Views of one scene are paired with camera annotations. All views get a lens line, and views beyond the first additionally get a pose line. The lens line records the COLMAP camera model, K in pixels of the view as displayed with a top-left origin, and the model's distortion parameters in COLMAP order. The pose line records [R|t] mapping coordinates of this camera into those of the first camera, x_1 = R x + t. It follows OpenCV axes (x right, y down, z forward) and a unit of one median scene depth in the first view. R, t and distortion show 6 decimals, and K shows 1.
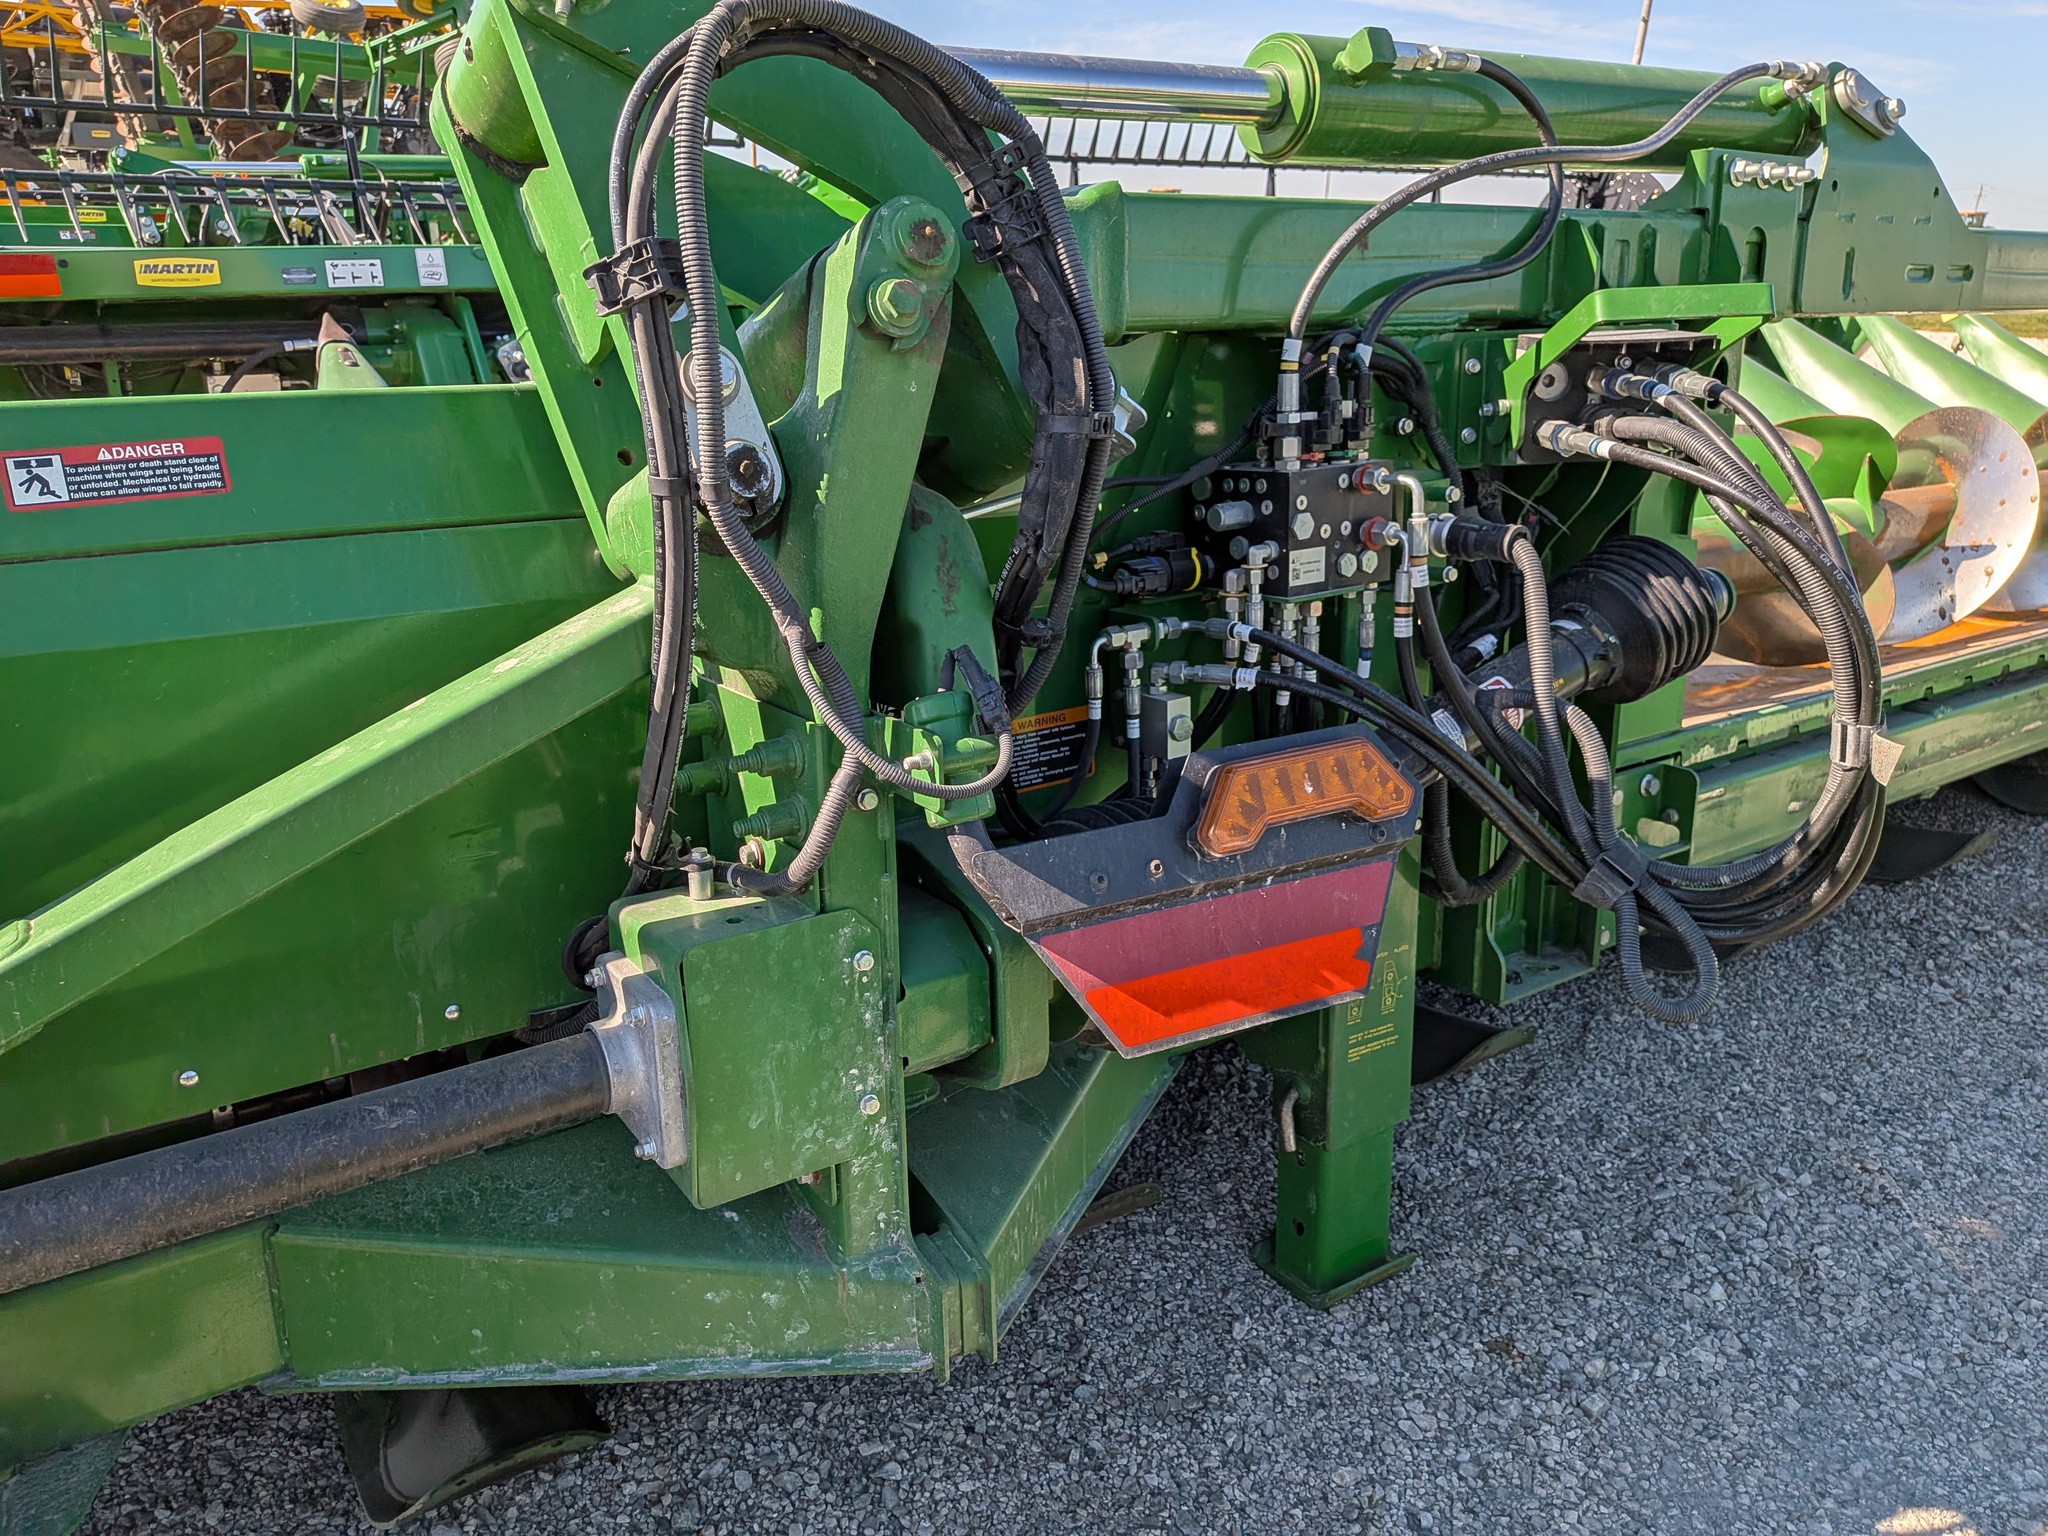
lens RADIAL K [[1470.5, 0, 990.7], [0, 1470.5, 757.1], [0, 0, 1]] dist [0.032180, -0.060358]
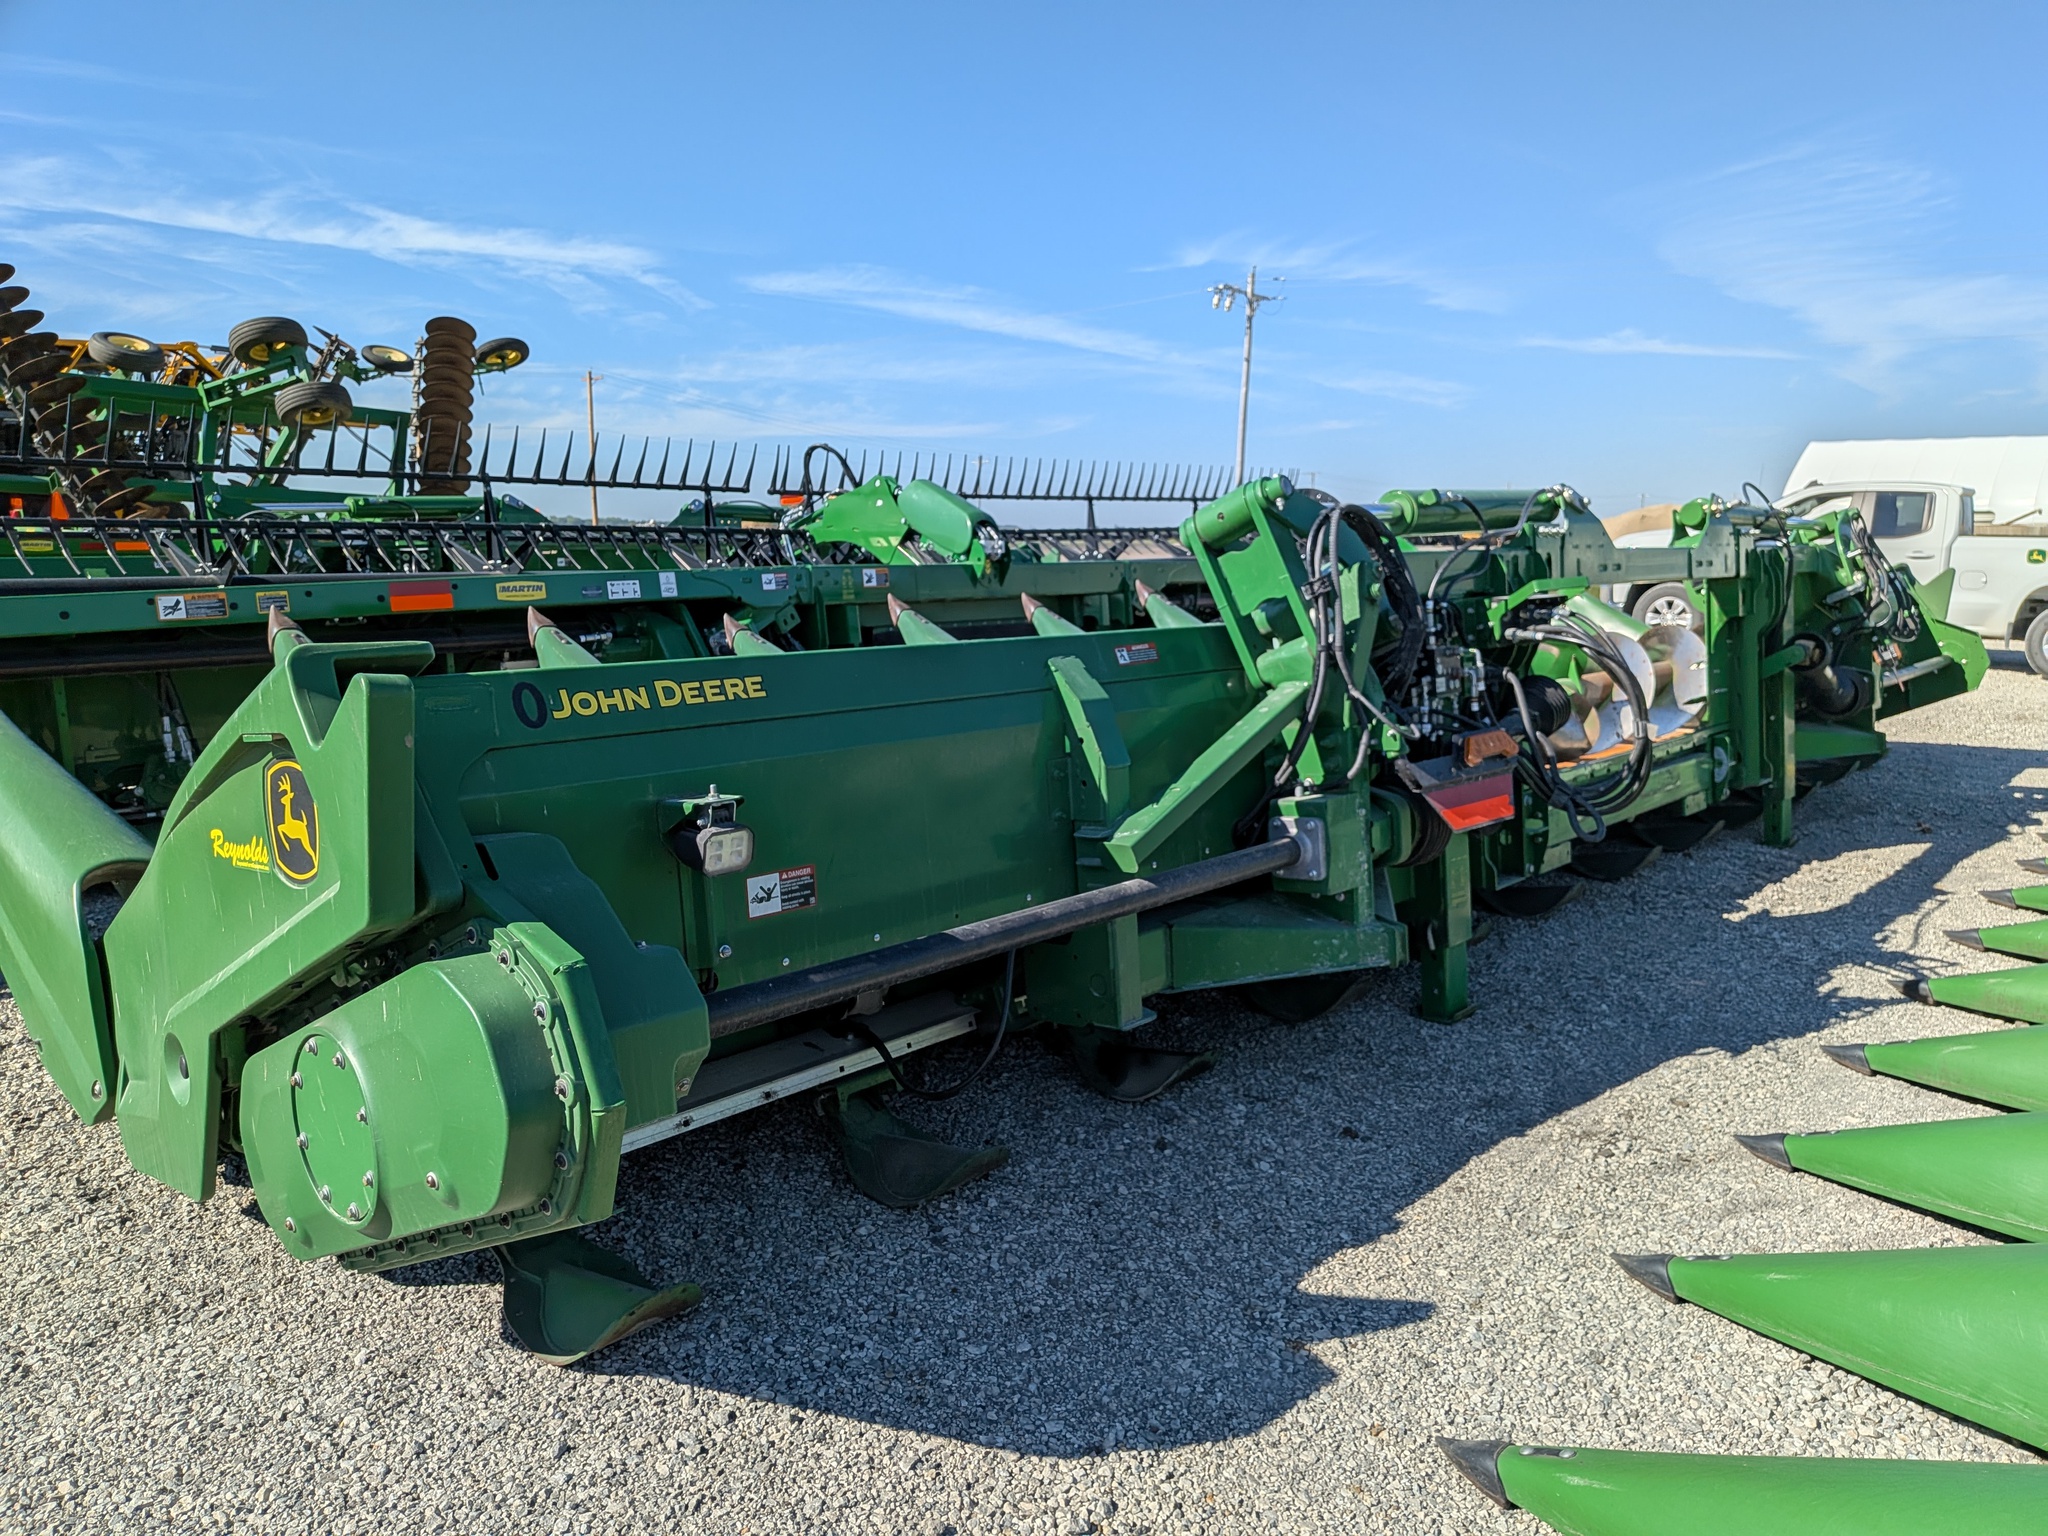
lens RADIAL K [[1470.5, 0, 1052.5], [0, 1470.5, 789.2], [0, 0, 1]] dist [0.032180, -0.060358]
pose [[0.964164, -0.062205, 0.257911, -1.029417], [0.104767, 0.982388, -0.154716, 0.348811], [-0.243744, 0.176192, 0.953701, -1.170370]]
